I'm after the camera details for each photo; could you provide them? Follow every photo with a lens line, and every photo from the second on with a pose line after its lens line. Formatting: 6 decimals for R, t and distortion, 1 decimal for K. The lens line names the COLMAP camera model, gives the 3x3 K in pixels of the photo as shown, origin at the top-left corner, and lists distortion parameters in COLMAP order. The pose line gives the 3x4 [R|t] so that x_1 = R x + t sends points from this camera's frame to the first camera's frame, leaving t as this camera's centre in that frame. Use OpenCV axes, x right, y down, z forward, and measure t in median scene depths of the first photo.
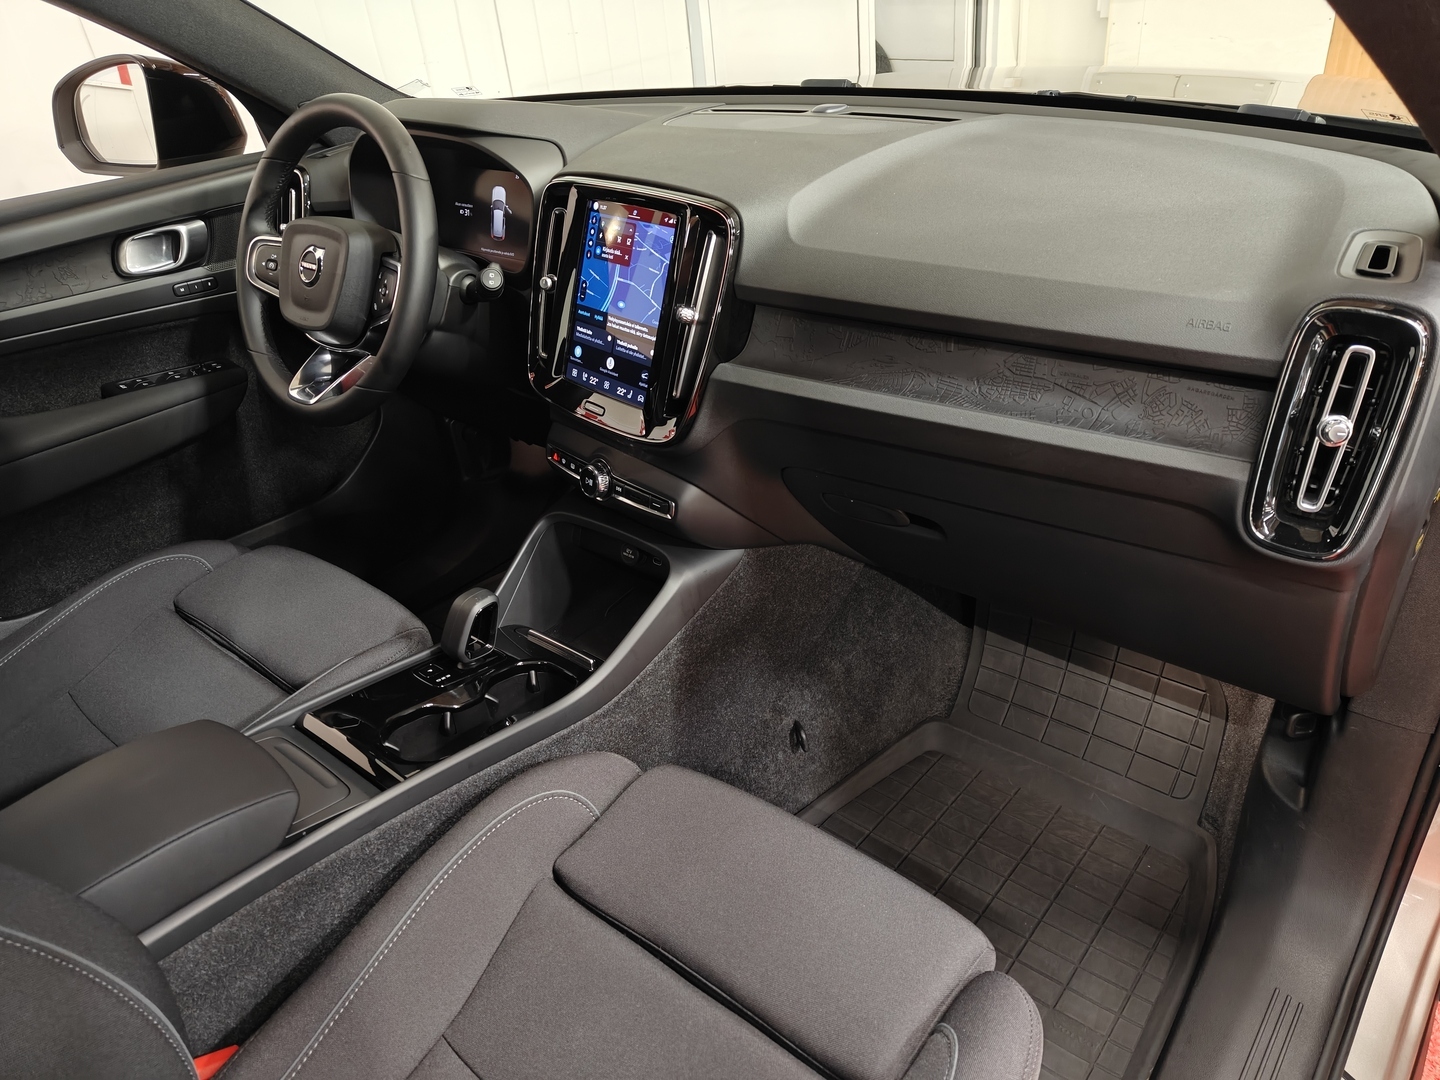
lens RADIAL K [[1004.4, 0, 720.0], [0, 1004.4, 540.0], [0, 0, 1]] dist [0.004322, -0.001385]
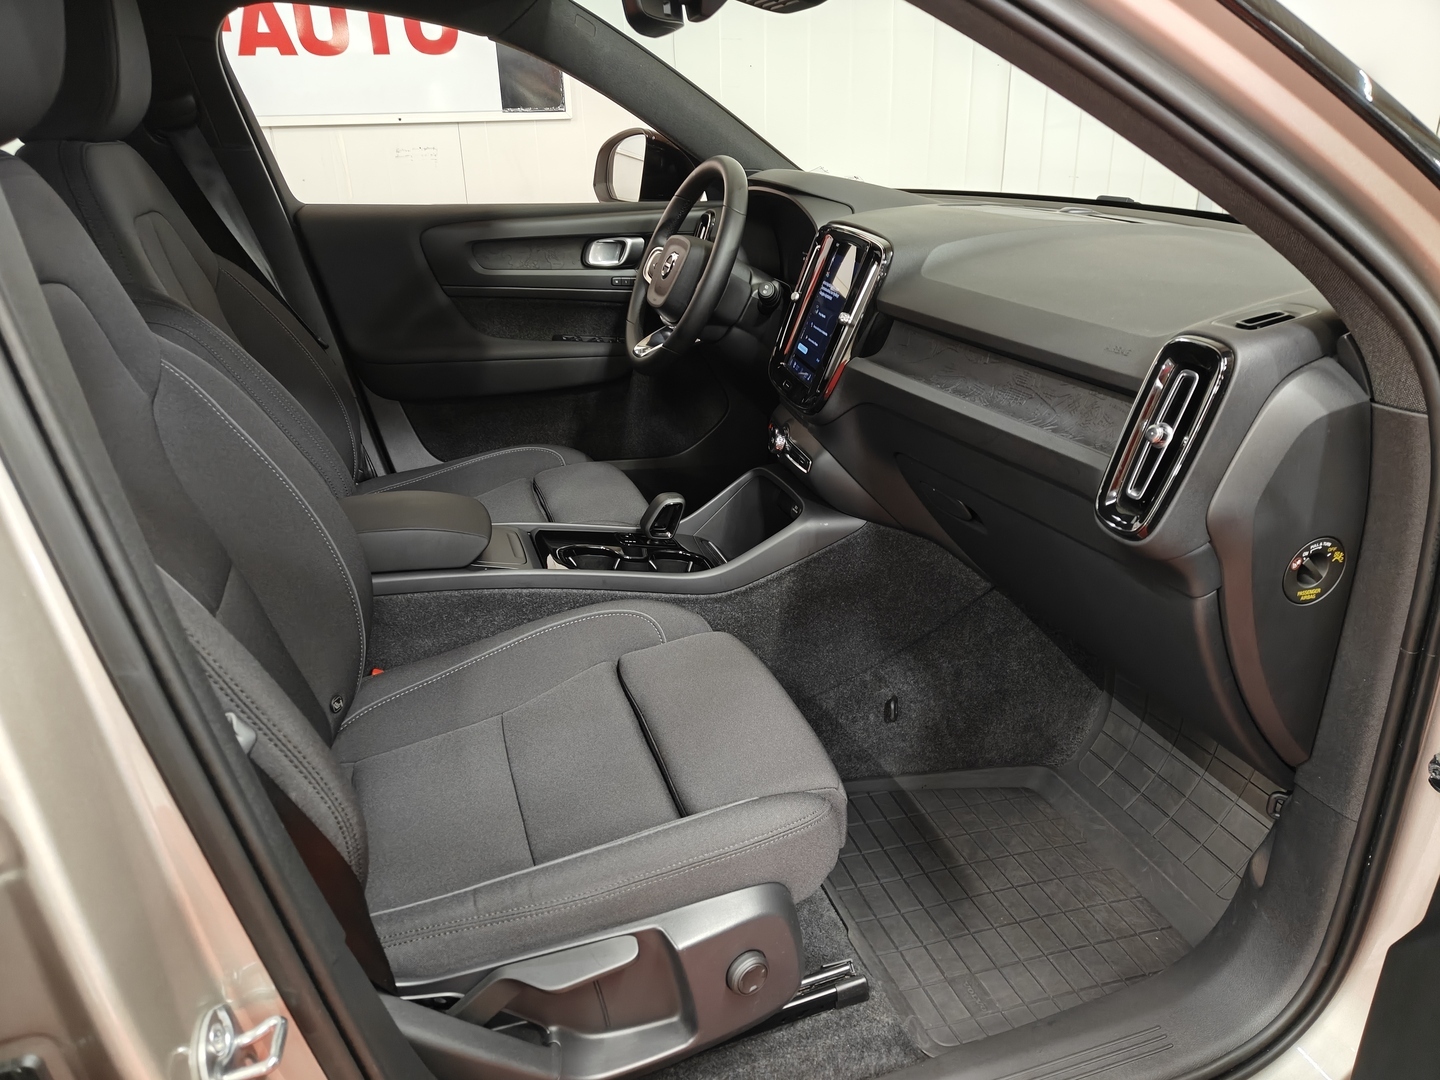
lens RADIAL K [[1004.4, 0, 720.0], [0, 1004.4, 540.0], [0, 0, 1]] dist [0.004322, -0.001385]
pose [[0.842959, 0.272459, -0.463882, 0.473462], [-0.329648, 0.943024, -0.045151, 0.154072], [0.425150, 0.190978, 0.884746, -0.187993]]
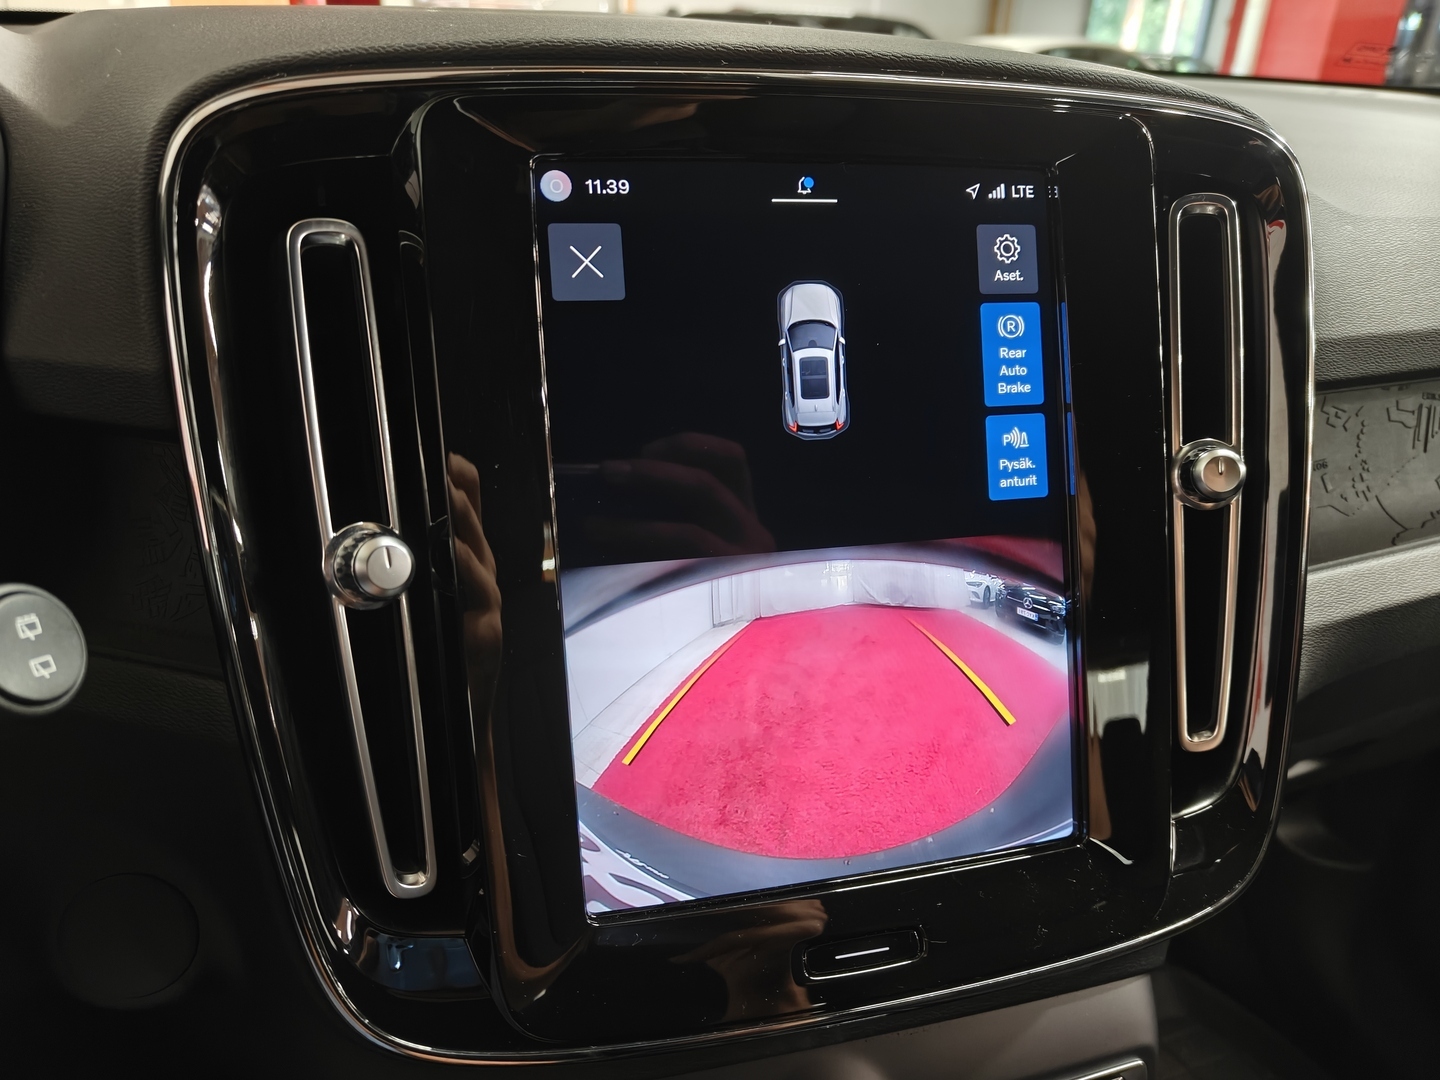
lens RADIAL K [[1004.1, 0, 715.7], [0, 1004.1, 544.7], [0, 0, 1]] dist [0.002391, 0.001157]
pose [[0.469591, -0.277839, 0.838027, -0.322828], [0.397611, 0.914039, 0.080237, -0.255651], [-0.788283, 0.295530, 0.539697, 0.855656]]
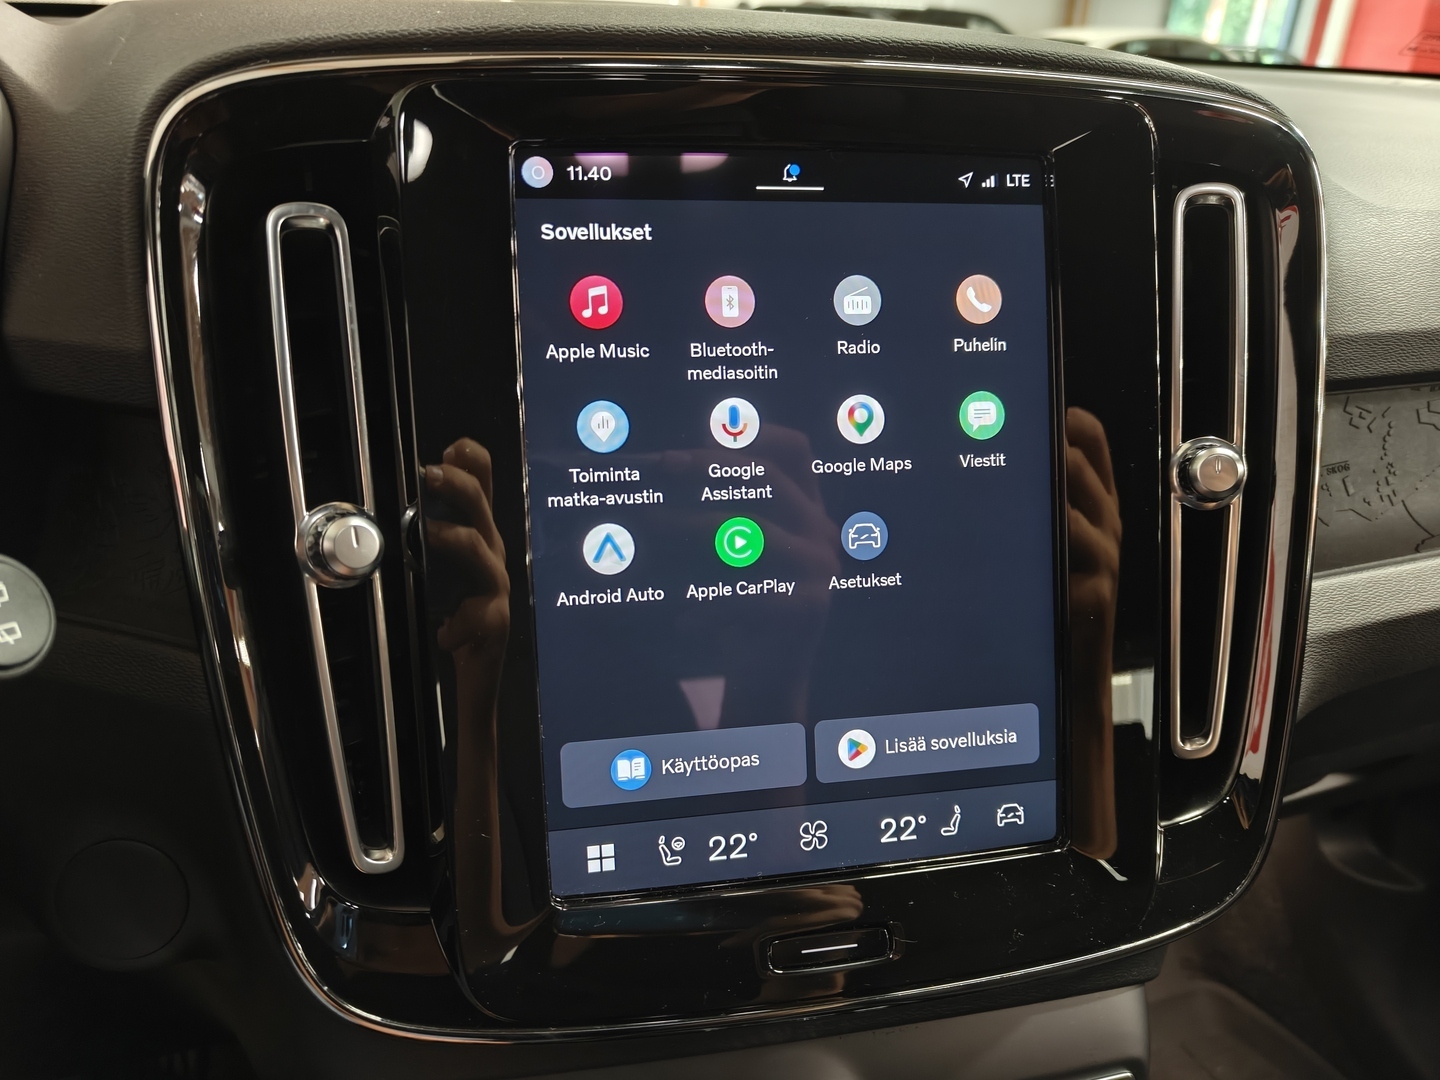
lens RADIAL K [[1003.3, 0, 719.5], [0, 1003.3, 543.4], [0, 0, 1]] dist [0.005175, -0.002811]
pose [[0.522150, -0.269388, 0.809191, -0.312232], [0.379394, 0.923121, 0.062503, -0.246342], [-0.763819, 0.274366, 0.584212, 0.840577]]
